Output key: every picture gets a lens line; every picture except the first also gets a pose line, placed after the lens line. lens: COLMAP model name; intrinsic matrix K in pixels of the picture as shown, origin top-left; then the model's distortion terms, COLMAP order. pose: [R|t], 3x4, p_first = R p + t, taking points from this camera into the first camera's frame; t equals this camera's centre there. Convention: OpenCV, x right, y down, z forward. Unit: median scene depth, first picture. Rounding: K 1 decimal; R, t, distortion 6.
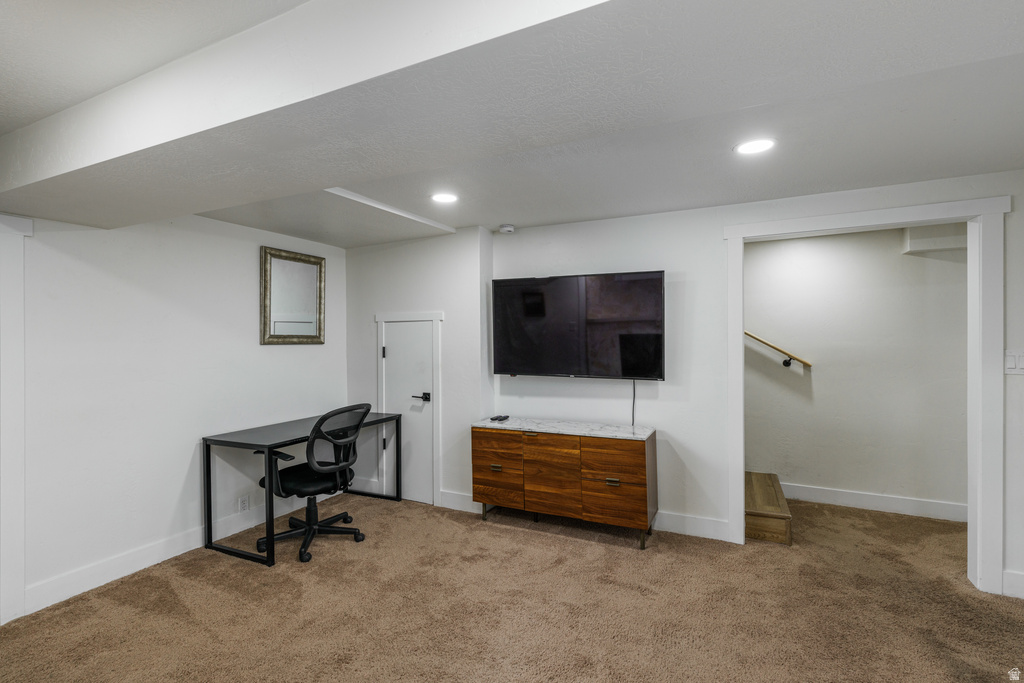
lens RADIAL K [[465.3, 0, 515.9], [0, 465.3, 335.0], [0, 0, 1]] dist [0.004213, -0.000604]
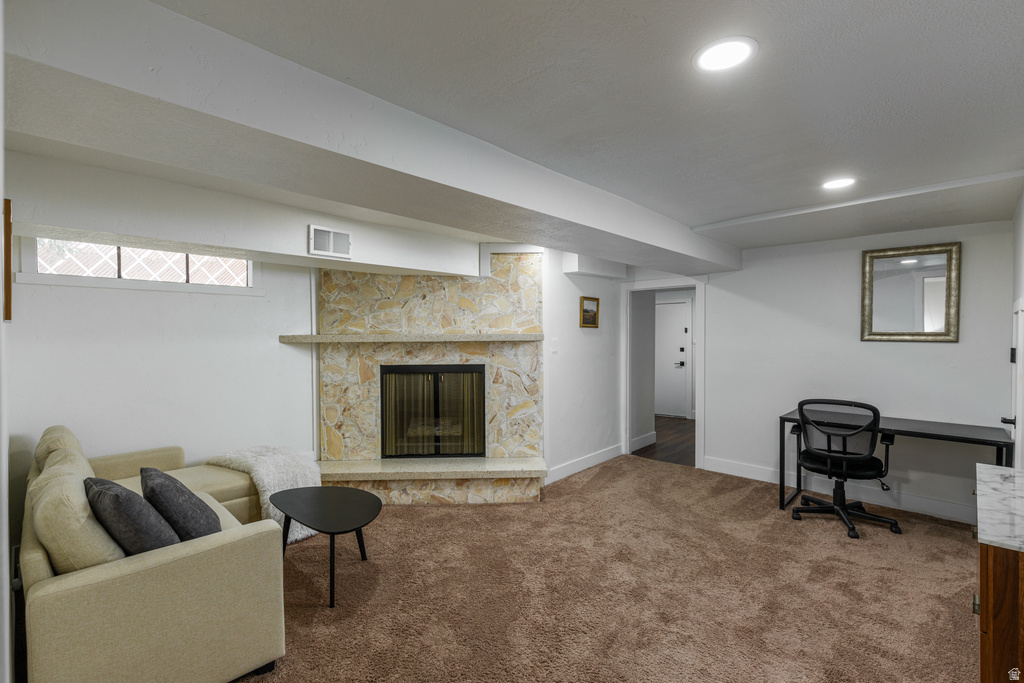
lens RADIAL K [[465.3, 0, 514.0], [0, 465.3, 343.0], [0, 0, 1]] dist [0.004213, -0.000604]
pose [[-0.304366, 0.024567, -0.952238, 0.825476], [0.004038, 0.999692, 0.024501, -0.005665], [0.952546, 0.003612, -0.304372, 0.603152]]
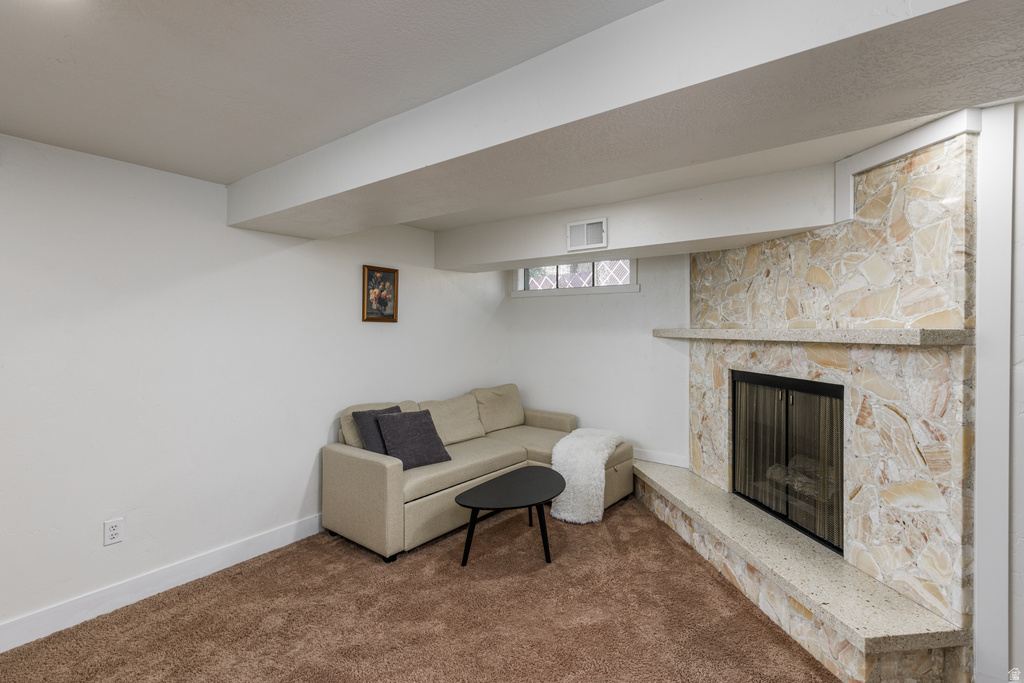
lens RADIAL K [[465.3, 0, 515.0], [0, 465.3, 333.6], [0, 0, 1]] dist [0.004213, -0.000604]
pose [[-0.980297, 0.005018, 0.197468, -0.066257], [0.007763, 0.999884, 0.013130, -0.005544], [-0.197379, 0.014404, -0.980221, 0.919790]]
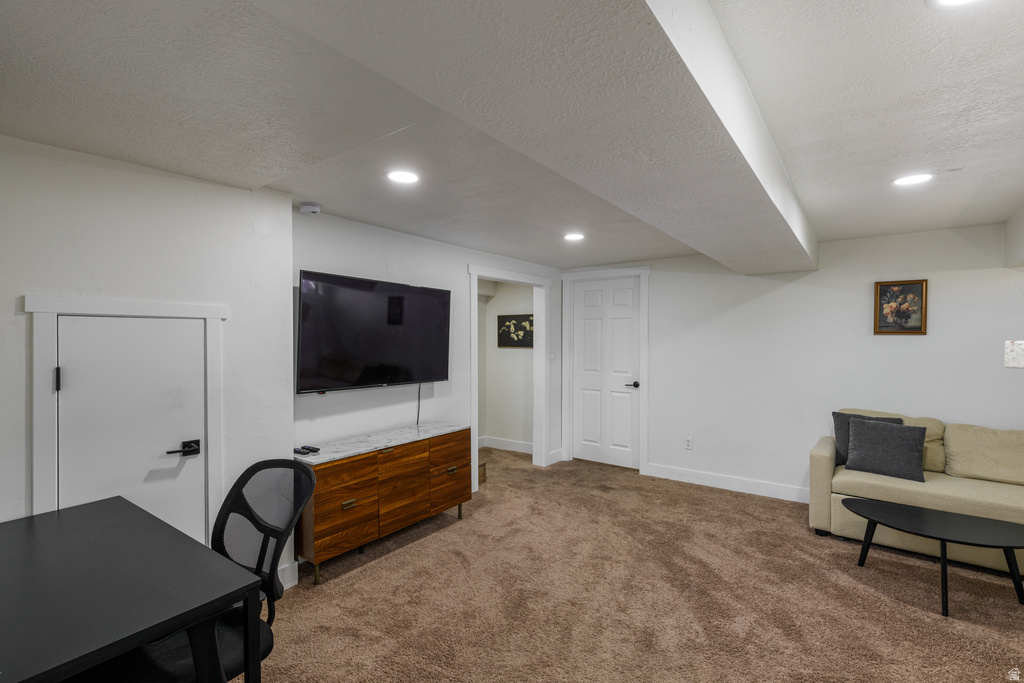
lens RADIAL K [[465.3, 0, 517.6], [0, 465.3, 339.0], [0, 0, 1]] dist [0.004213, -0.000604]
pose [[0.183945, 0.009049, 0.982895, -0.834288], [-0.000892, 0.999959, -0.009039, 0.000619], [-0.982936, 0.000786, 0.183945, 0.584342]]
